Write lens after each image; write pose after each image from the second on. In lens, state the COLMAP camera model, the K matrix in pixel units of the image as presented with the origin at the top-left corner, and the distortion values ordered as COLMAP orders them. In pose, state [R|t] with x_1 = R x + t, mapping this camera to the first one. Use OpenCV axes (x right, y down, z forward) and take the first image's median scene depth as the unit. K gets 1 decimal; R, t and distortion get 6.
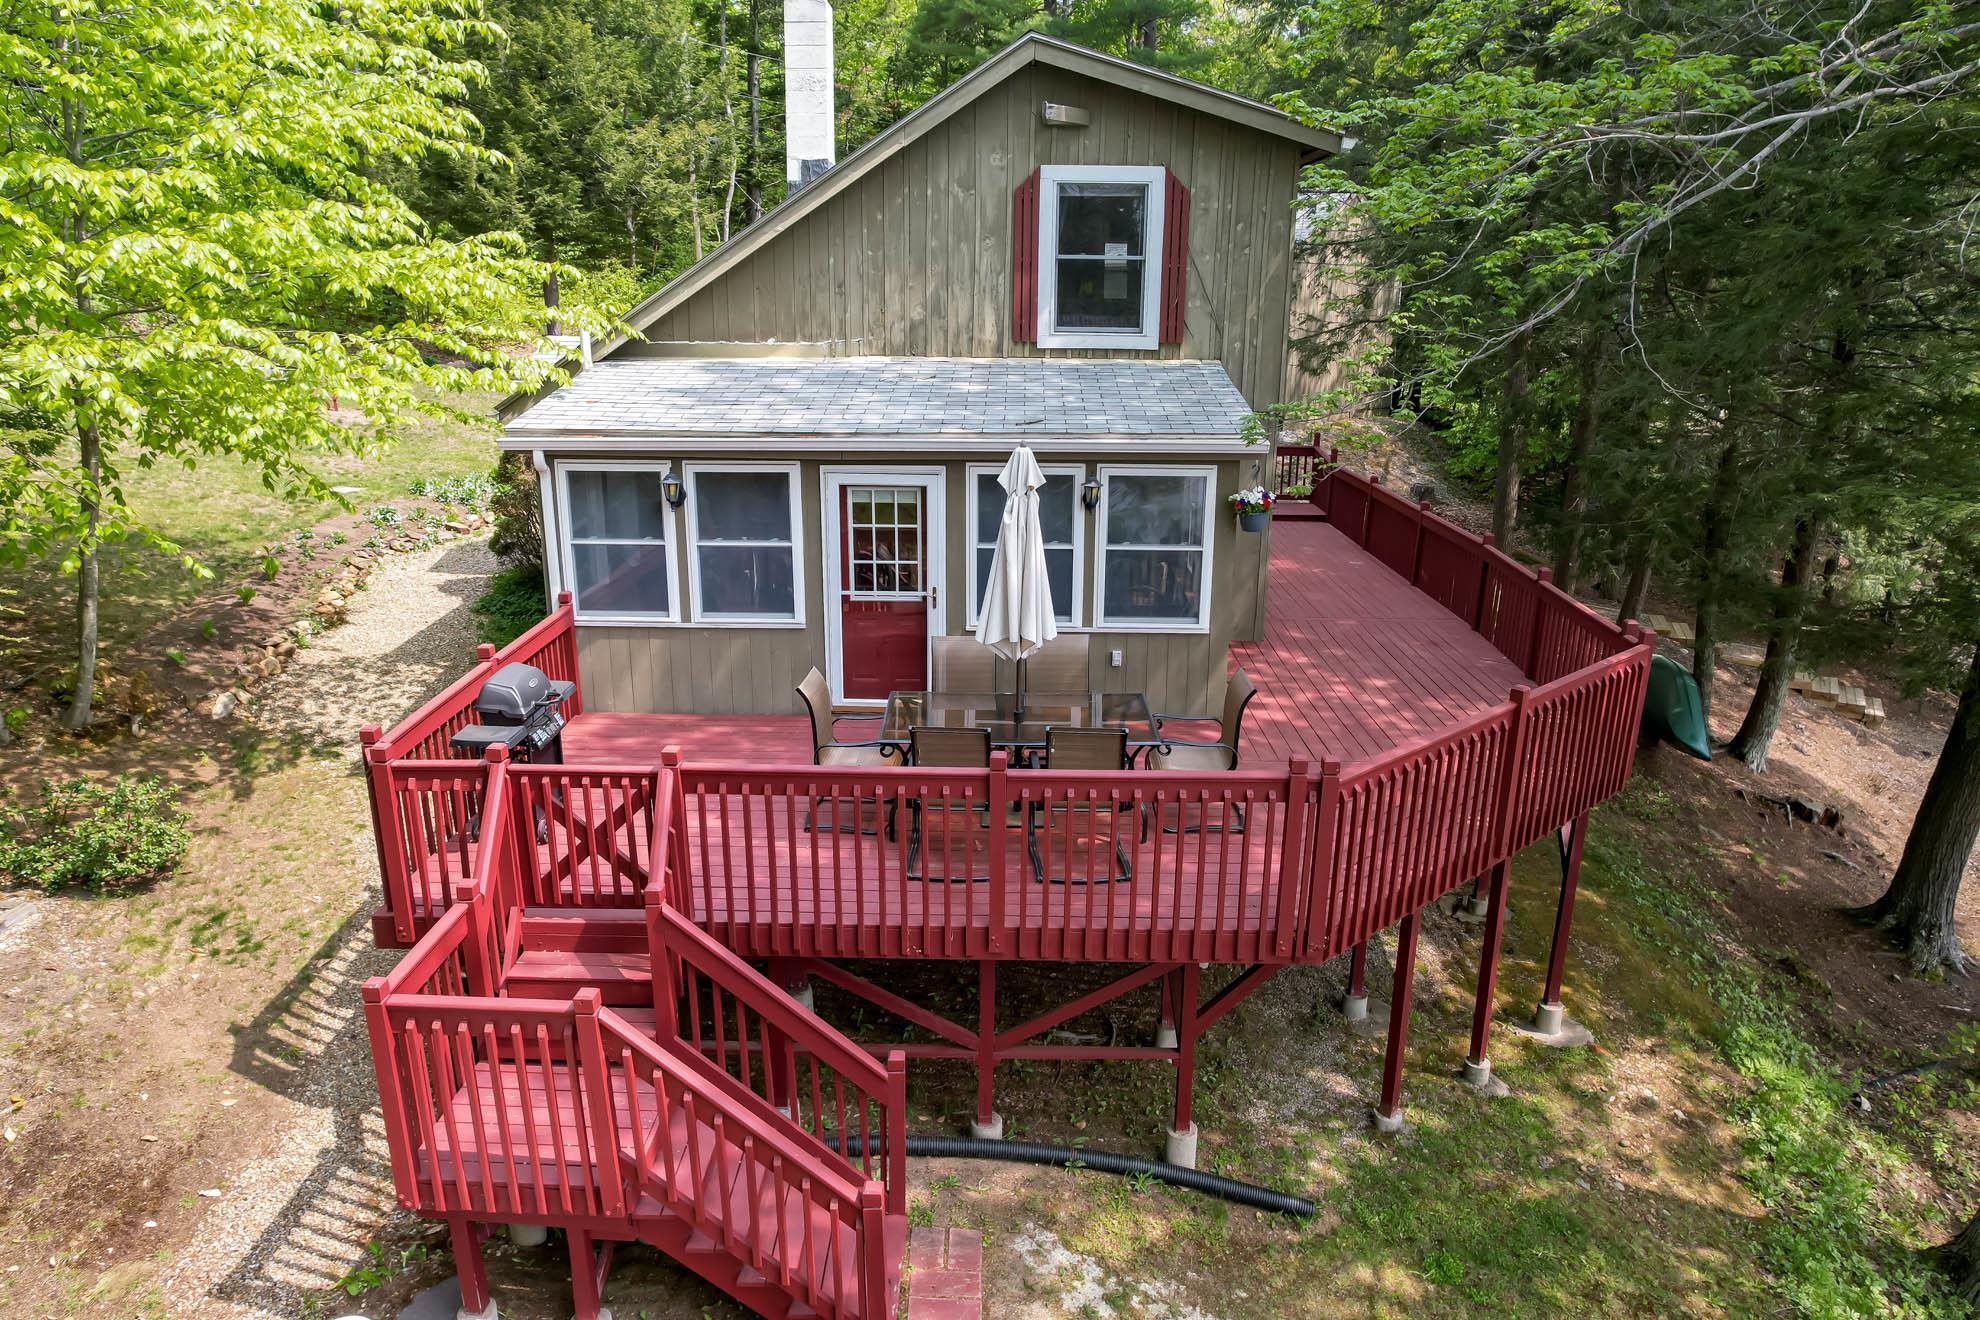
lens RADIAL K [[1266.2, 0, 993.5], [0, 1266.2, 669.2], [0, 0, 1]] dist [-0.084155, 0.079868]
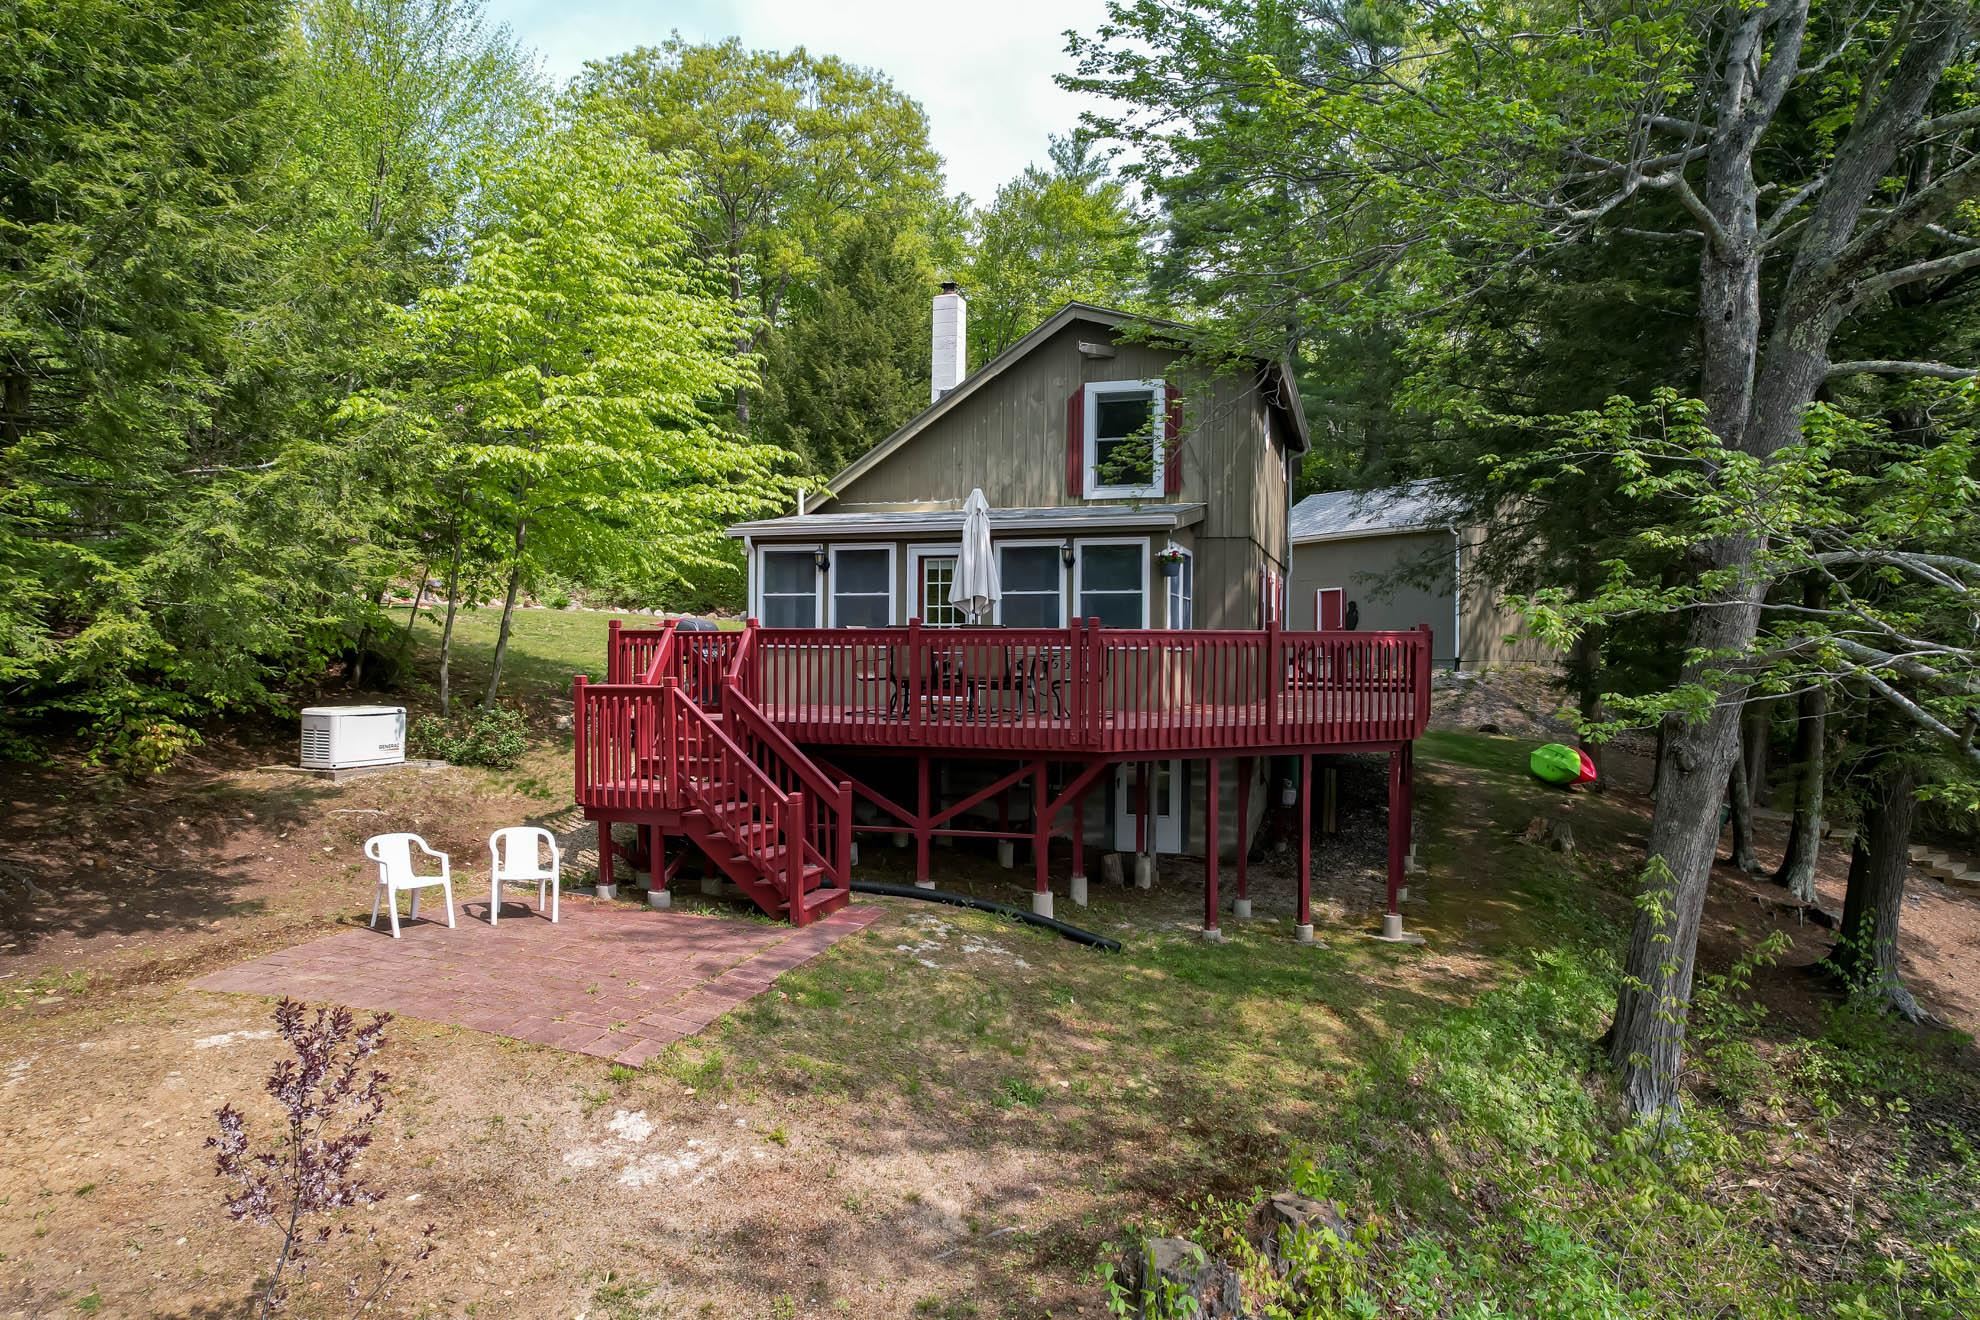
lens RADIAL K [[1266.2, 0, 993.5], [0, 1266.2, 669.2], [0, 0, 1]] dist [-0.084155, 0.079868]
pose [[0.961718, 0.004197, -0.274010, 0.411490], [-0.079661, 0.960986, -0.264876, 0.411565], [0.262208, 0.276564, 0.924532, -0.424862]]
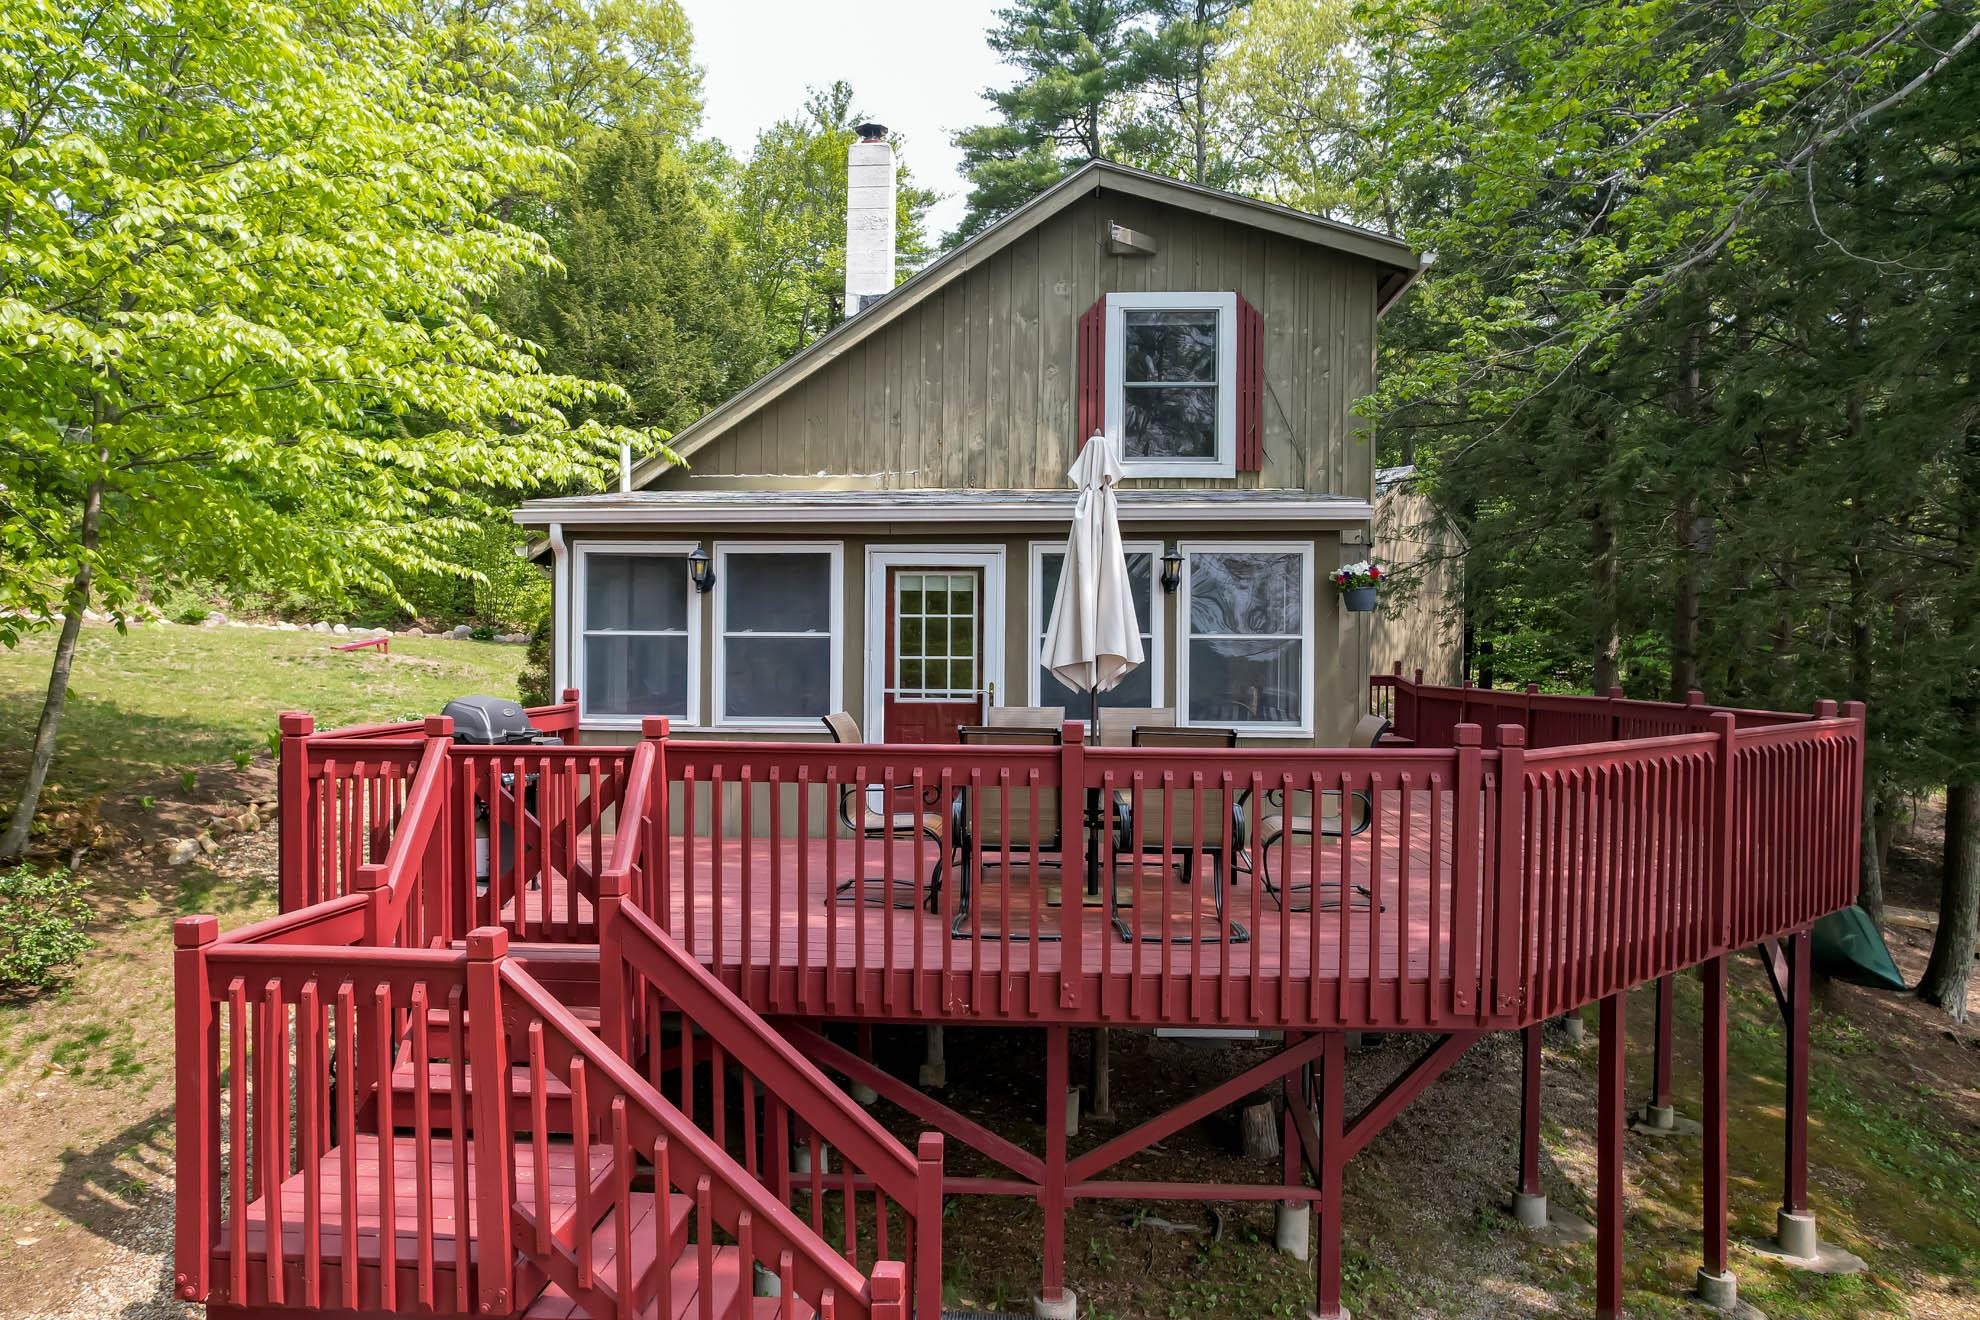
lens RADIAL K [[1266.2, 0, 993.5], [0, 1266.2, 669.2], [0, 0, 1]] dist [-0.084155, 0.079868]
pose [[0.999042, 0.000978, -0.043756, -0.007632], [-0.013052, 0.960916, -0.276531, 0.168403], [0.041776, 0.276837, 0.960008, 0.167765]]
